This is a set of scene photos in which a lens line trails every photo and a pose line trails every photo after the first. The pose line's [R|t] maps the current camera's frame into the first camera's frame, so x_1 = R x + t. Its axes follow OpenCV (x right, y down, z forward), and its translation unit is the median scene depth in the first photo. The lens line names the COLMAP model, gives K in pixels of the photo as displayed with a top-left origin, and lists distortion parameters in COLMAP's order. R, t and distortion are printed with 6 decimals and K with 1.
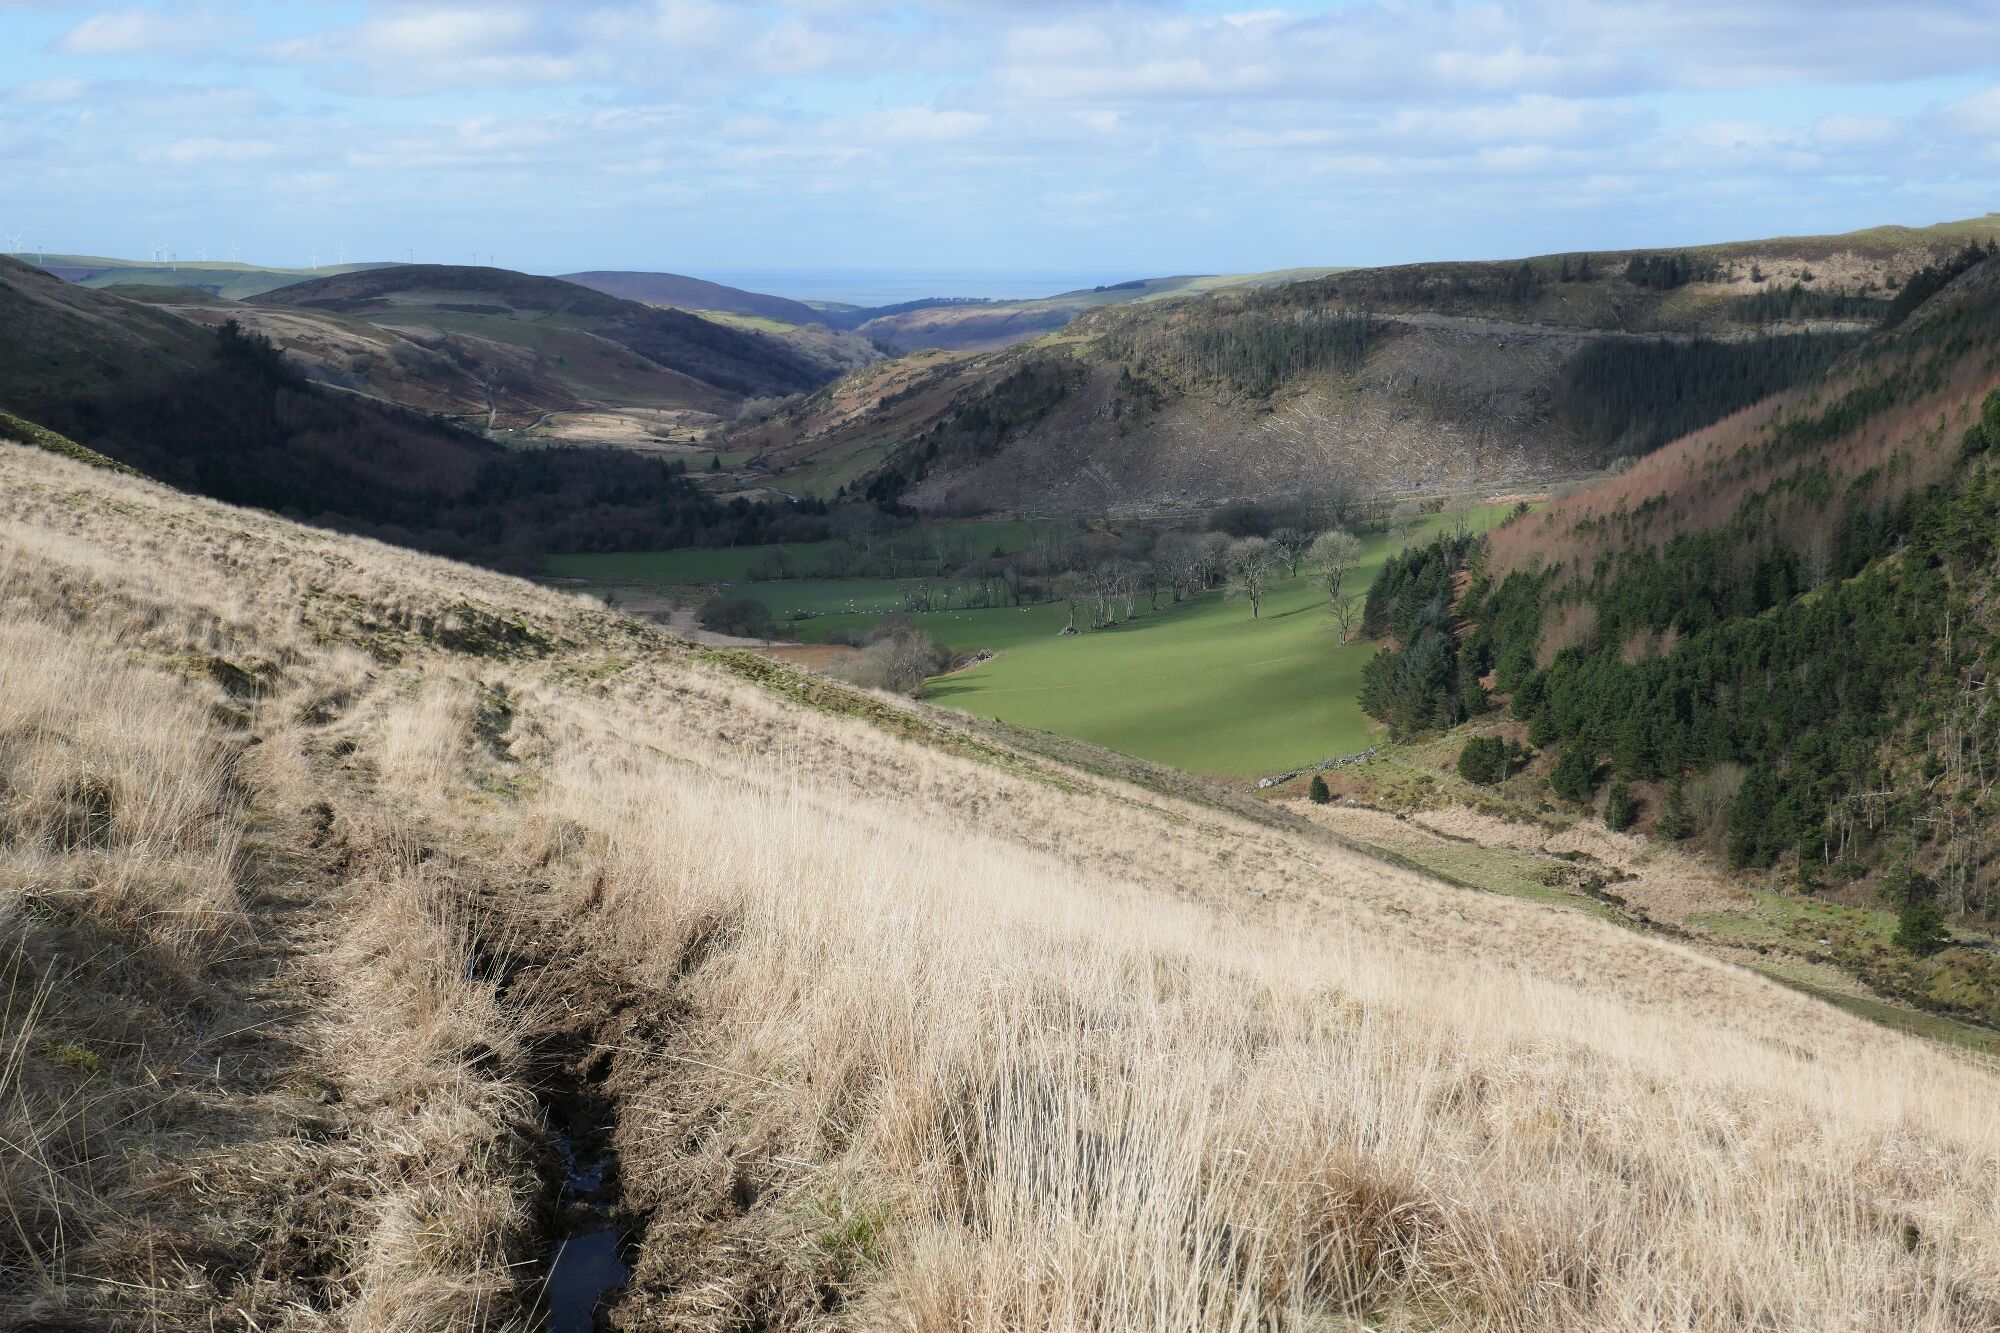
lens RADIAL K [[2692.6, 0, 1001.3], [0, 2692.6, 665.1], [0, 0, 1]] dist [-0.026667, 0.000000]
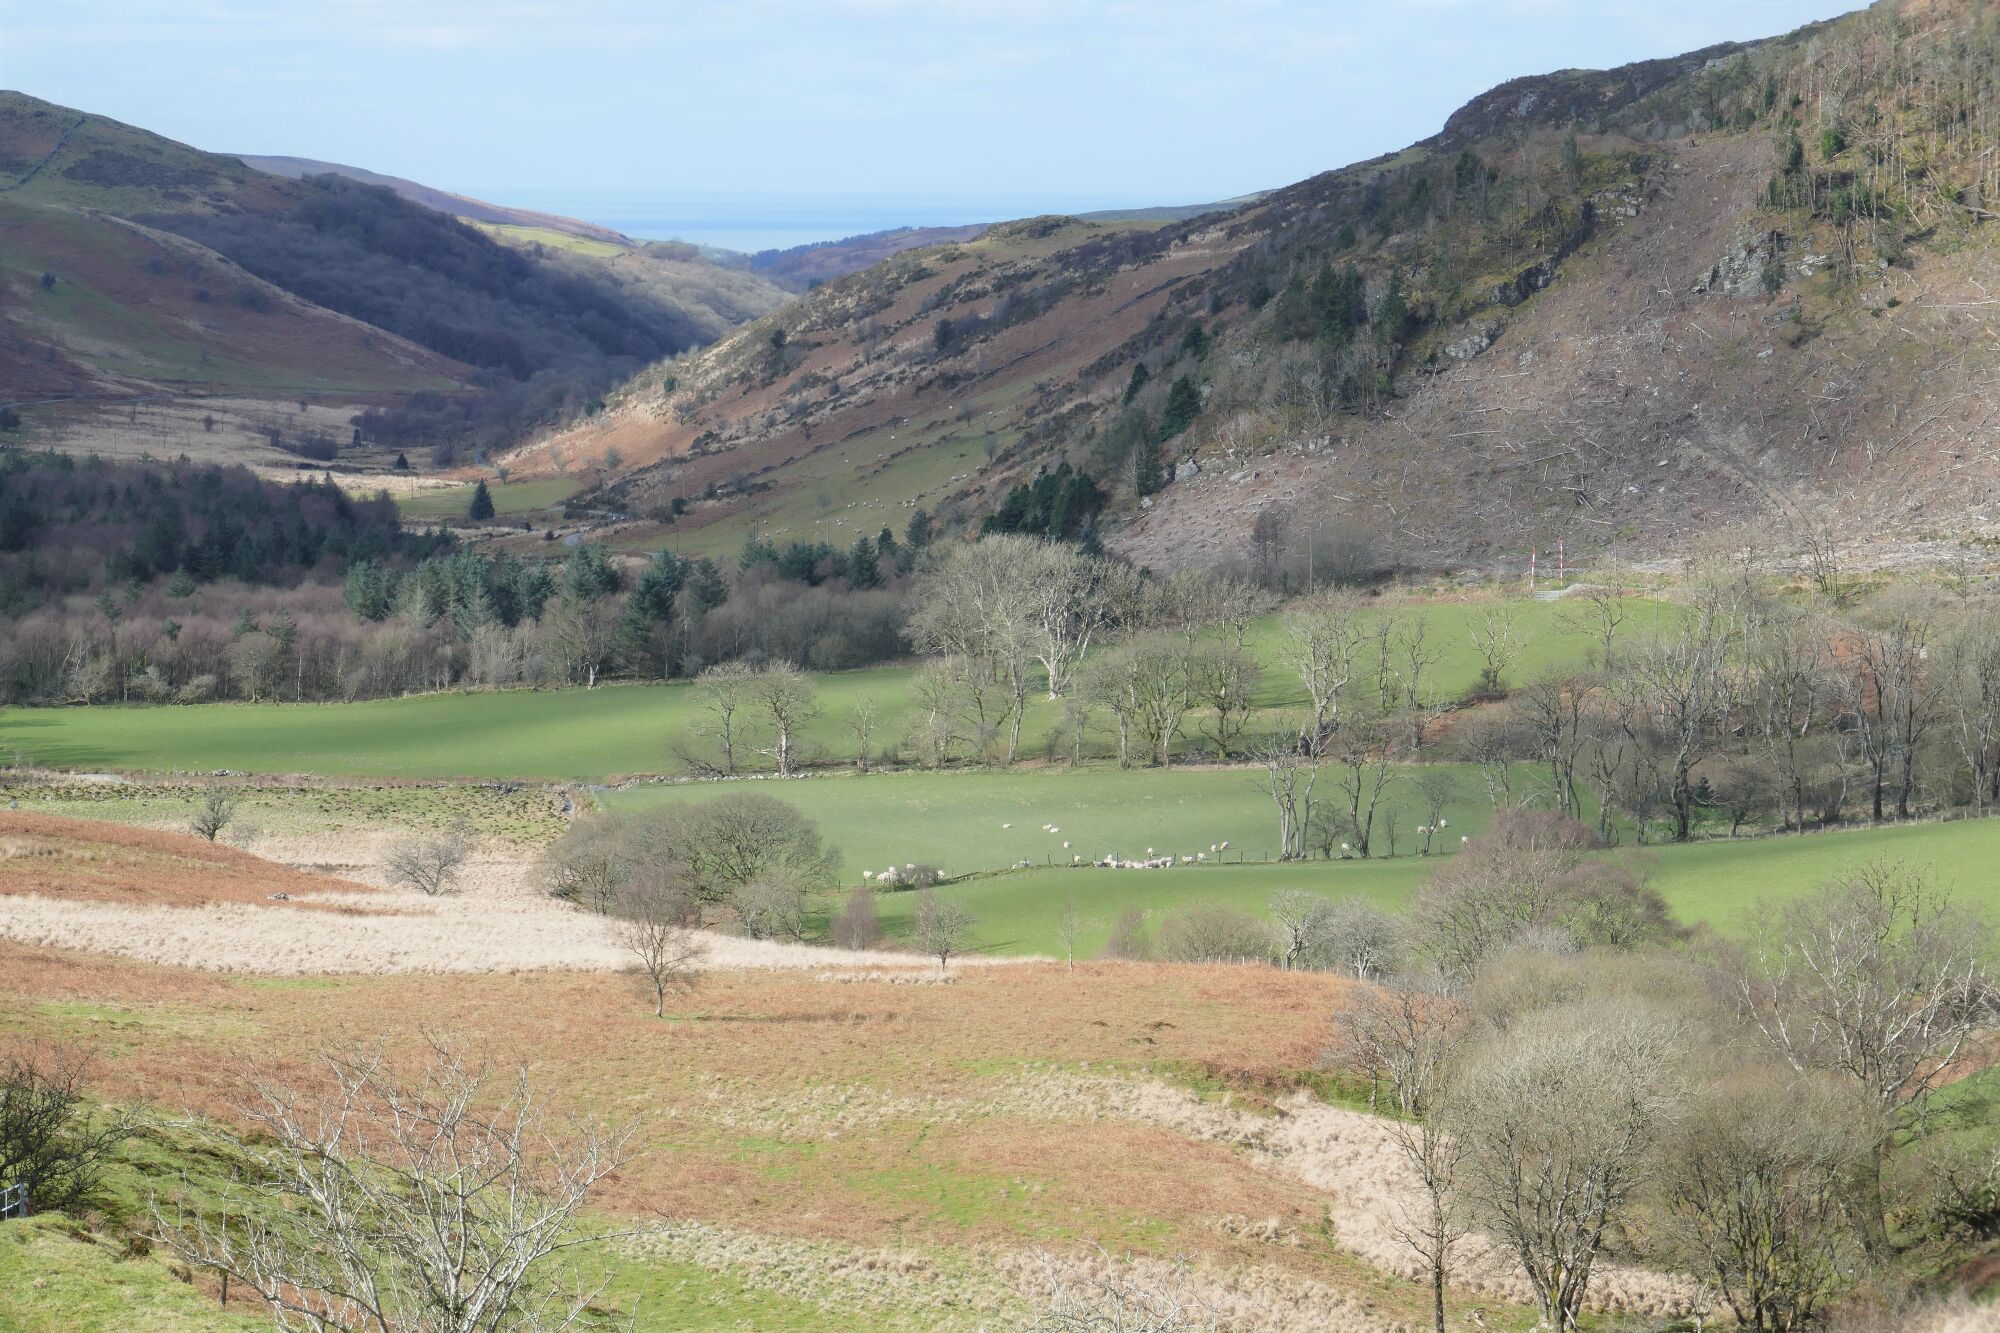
lens RADIAL K [[5545.1, 0, 999.0], [0, 5545.1, 667.2], [0, 0, 1]] dist [-0.047350, 0.000000]
pose [[0.999957, -0.004149, 0.008284, -0.054411], [0.004756, 0.997192, -0.074736, 0.002160], [-0.007950, 0.074772, 0.997169, 0.336477]]
